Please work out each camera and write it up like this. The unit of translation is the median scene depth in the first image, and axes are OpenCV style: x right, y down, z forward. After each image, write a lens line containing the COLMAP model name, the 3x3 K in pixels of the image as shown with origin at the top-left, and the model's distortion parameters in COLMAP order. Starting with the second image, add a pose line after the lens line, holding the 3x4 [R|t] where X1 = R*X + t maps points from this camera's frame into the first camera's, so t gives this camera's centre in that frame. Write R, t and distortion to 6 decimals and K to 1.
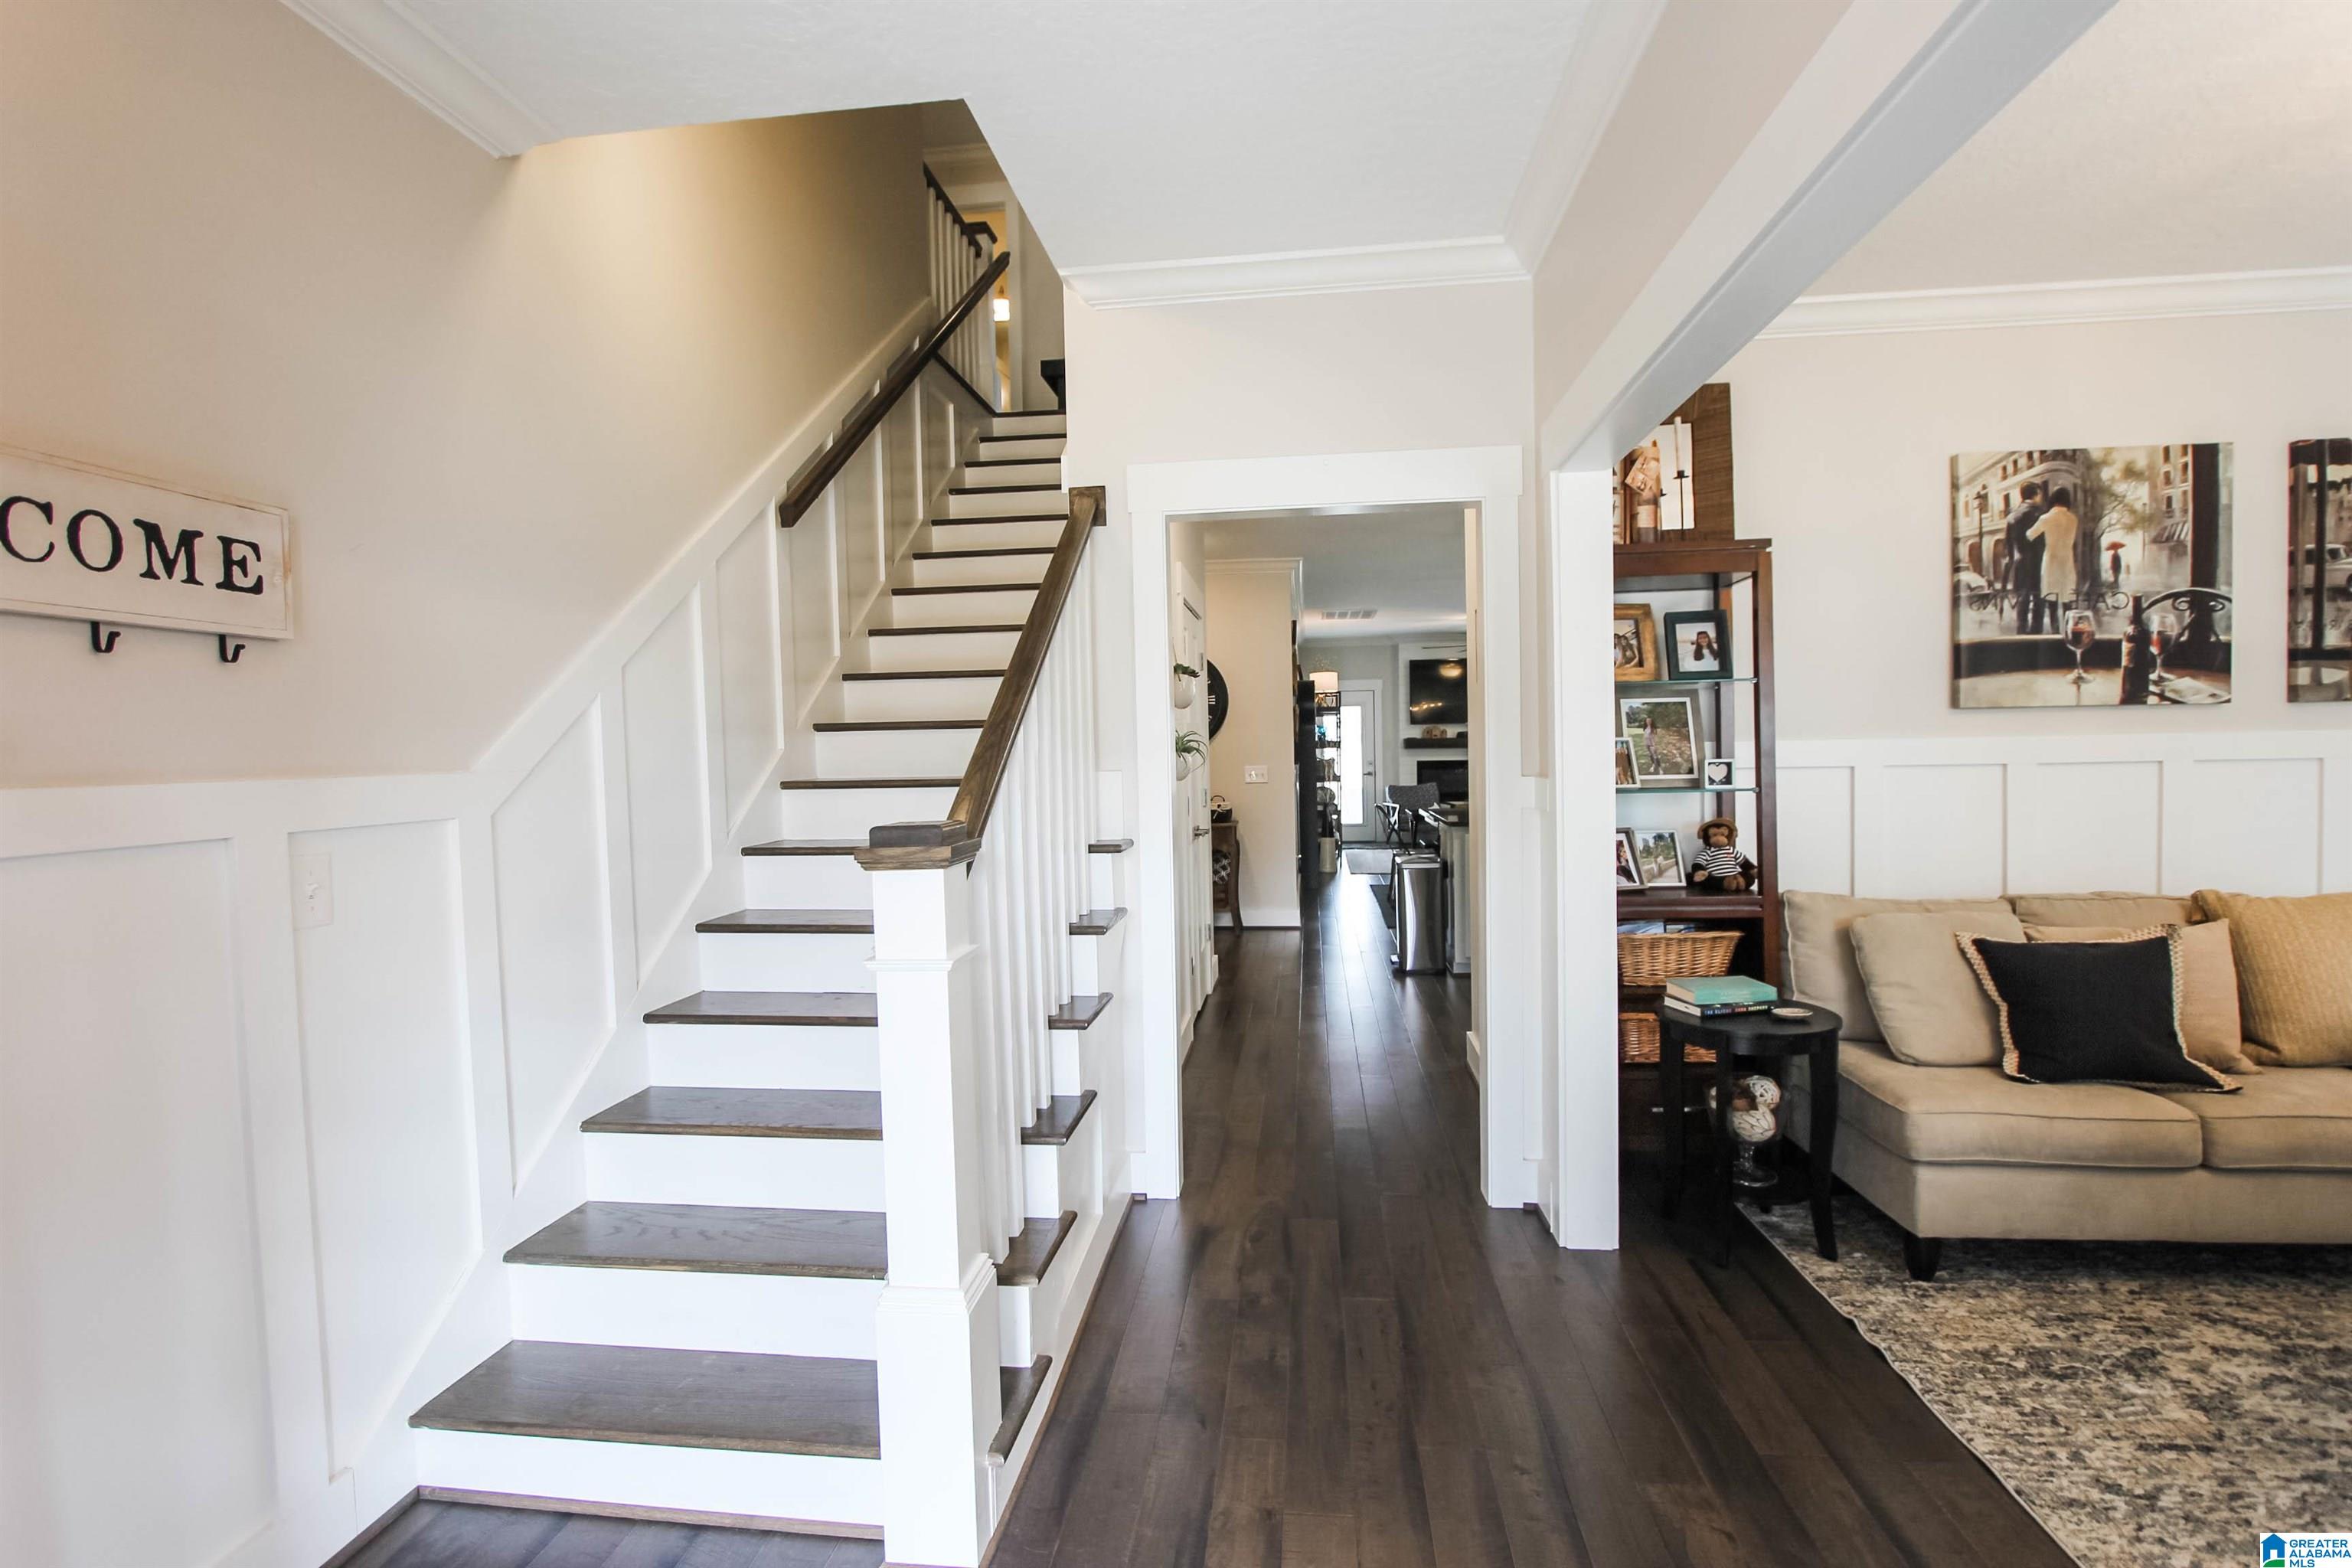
lens RADIAL K [[1079.6, 0, 1178.5], [0, 1079.6, 786.2], [0, 0, 1]] dist [-0.016947, 0.001269]
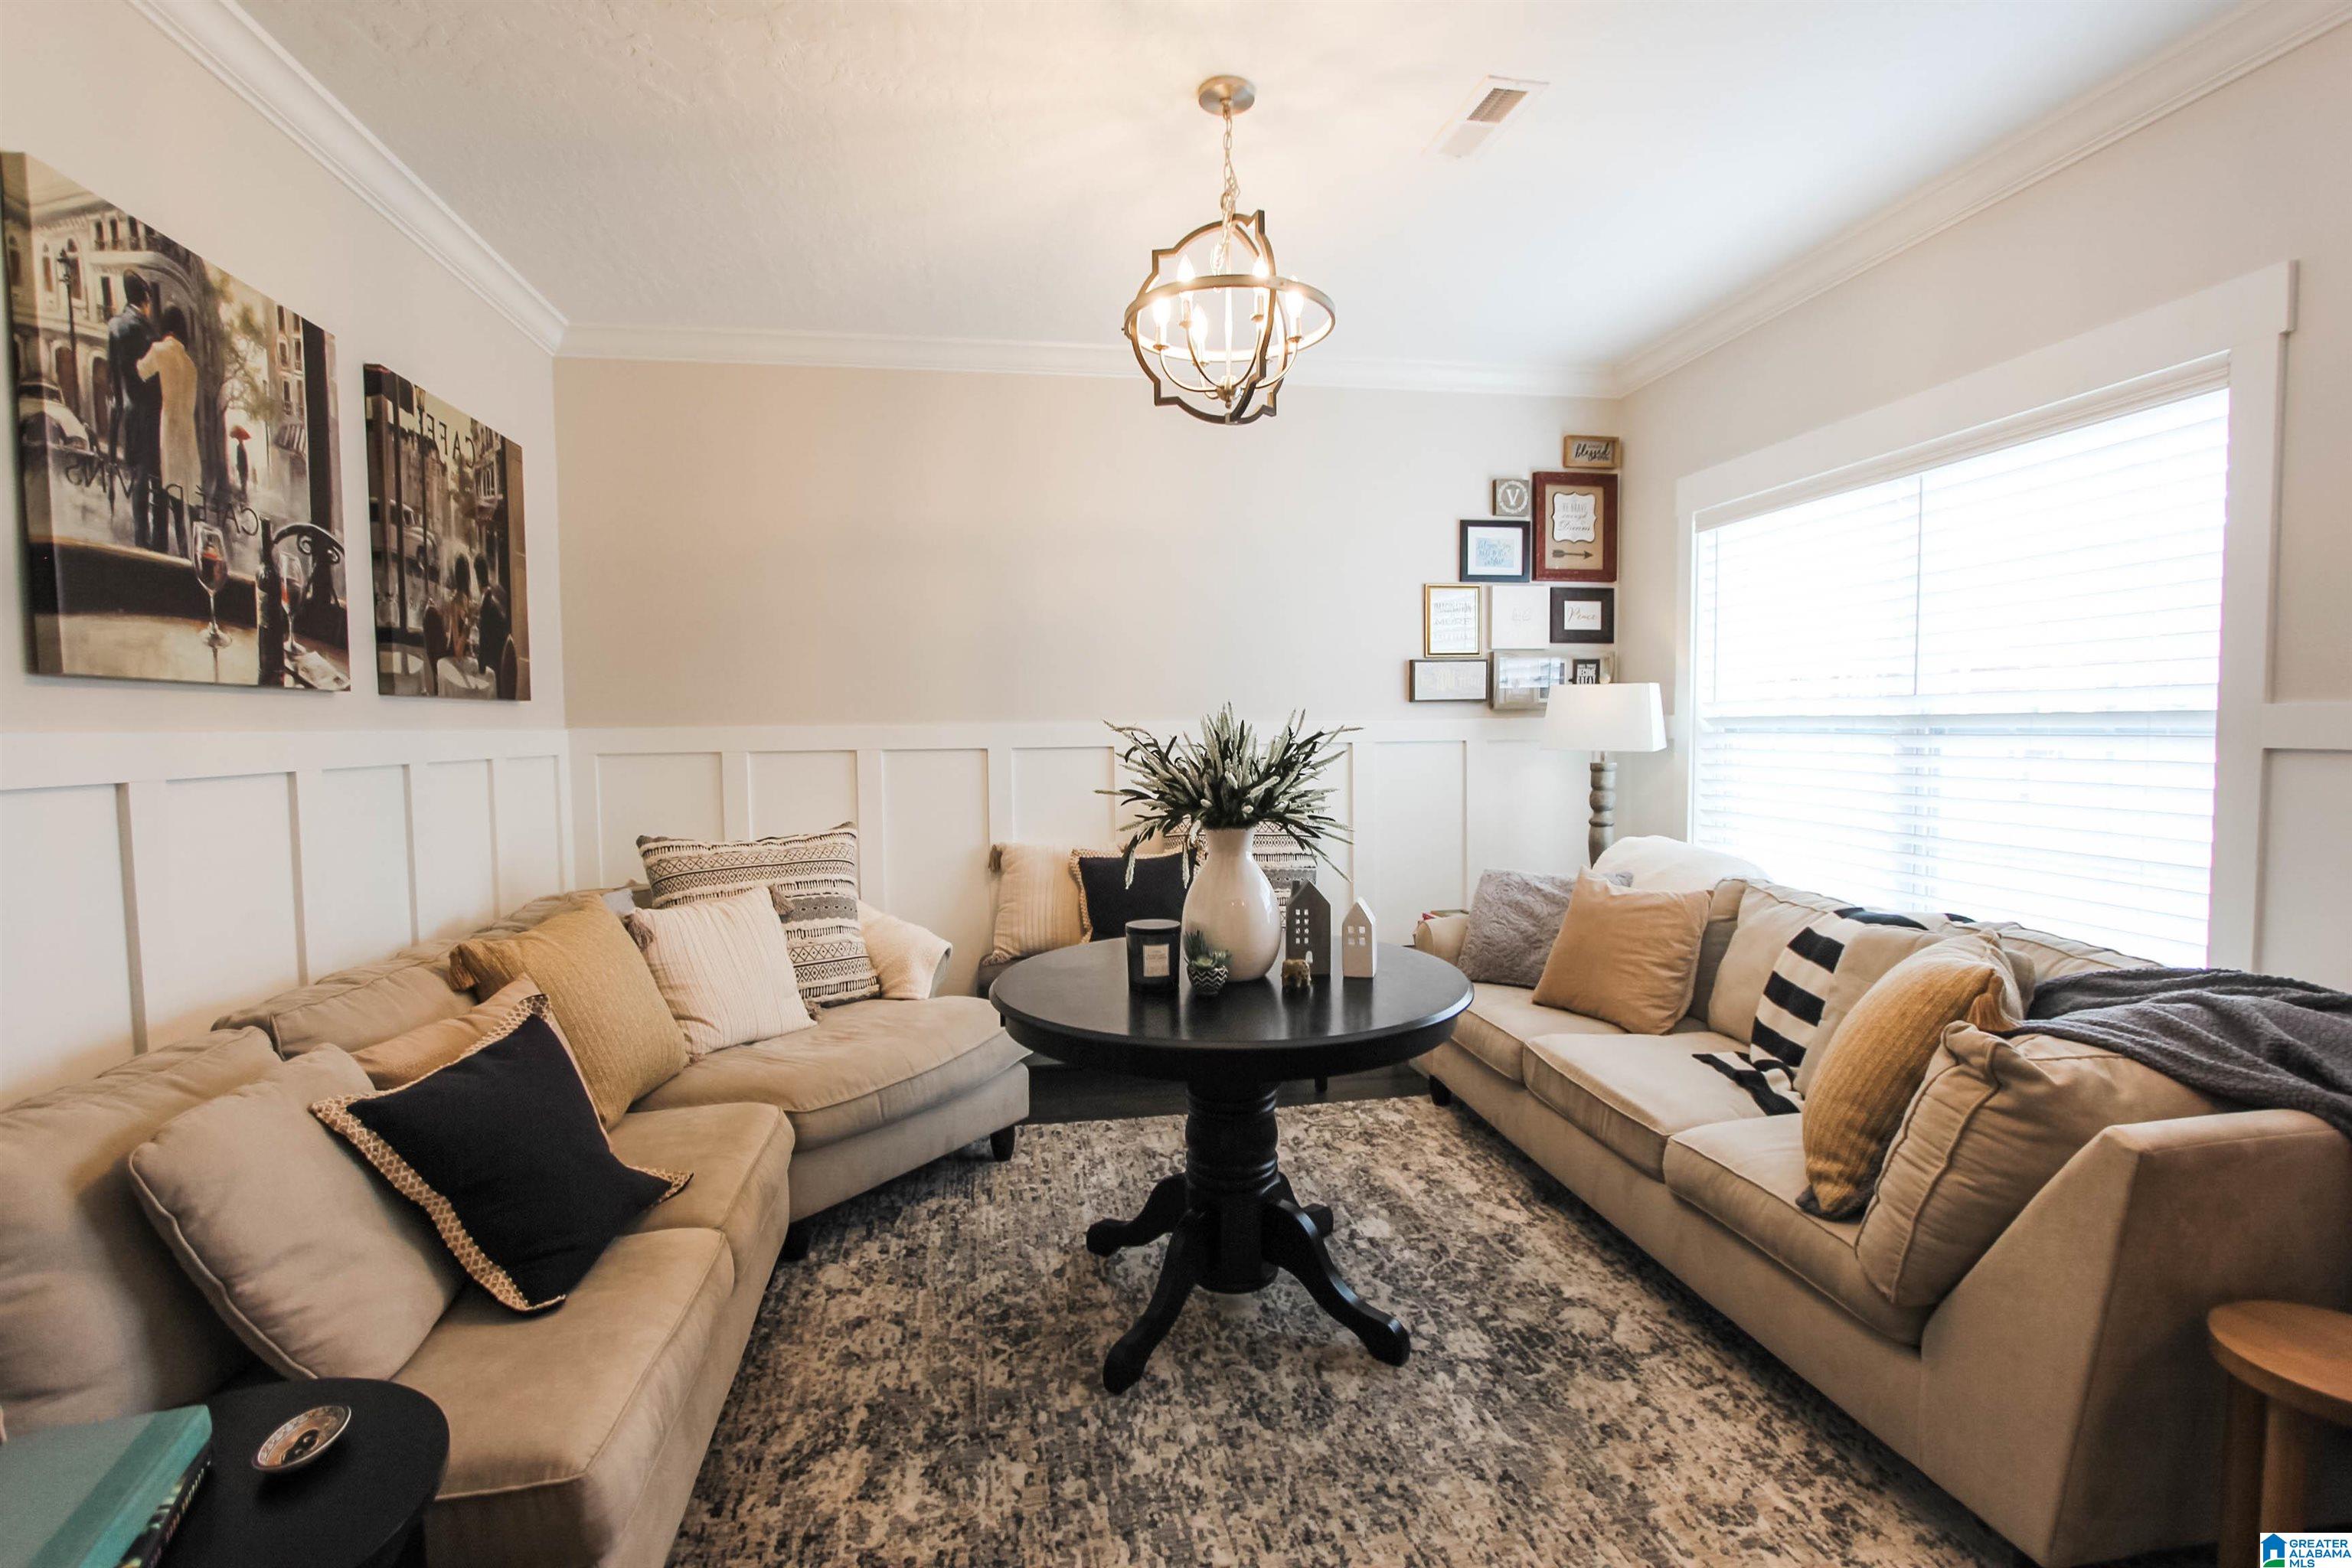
lens RADIAL K [[1079.6, 0, 1169.5], [0, 1079.6, 786.7], [0, 0, 1]] dist [-0.016947, 0.001269]
pose [[-0.287596, -0.030662, 0.957261, 0.109019], [0.050340, 0.997622, 0.047079, -0.018199], [-0.956428, 0.061728, -0.285369, 0.664302]]
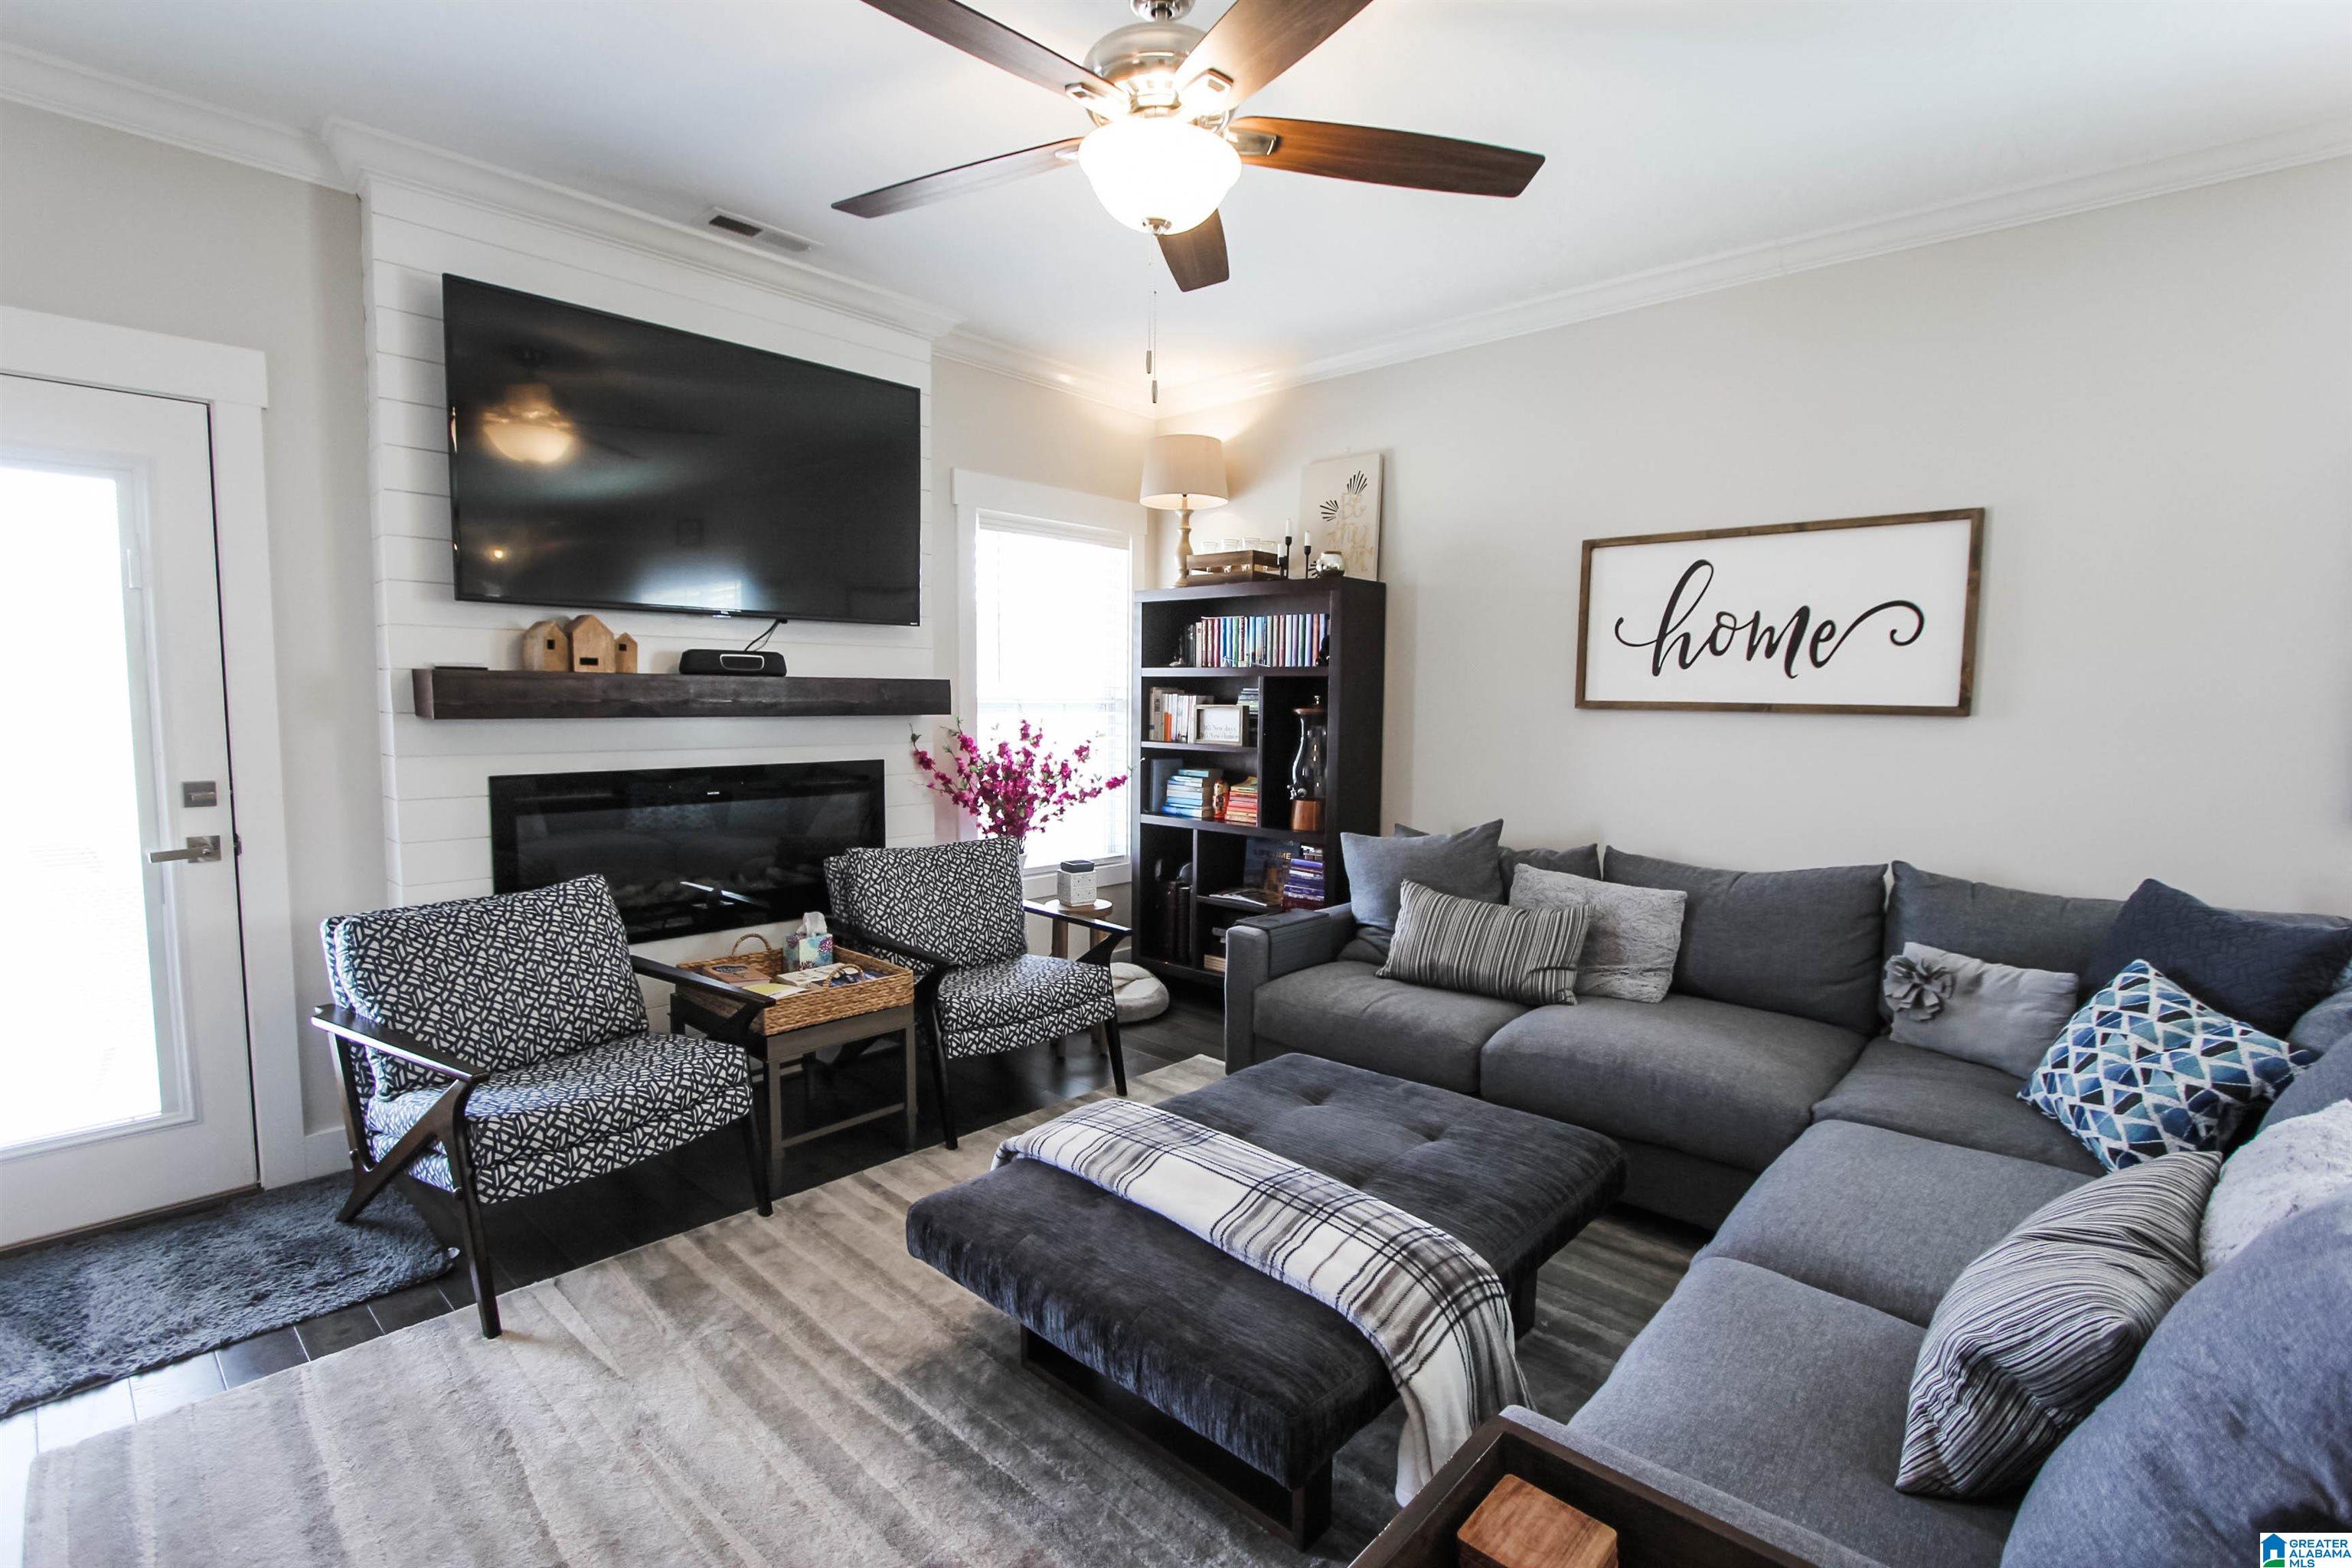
lens RADIAL K [[1079.6, 0, 1171.0], [0, 1079.6, 779.1], [0, 0, 1]] dist [-0.016947, 0.001269]
pose [[0.575306, -0.038591, 0.817027, 0.561720], [0.004883, 0.999031, 0.043750, -0.139890], [-0.817924, -0.021180, 0.574937, 3.421352]]
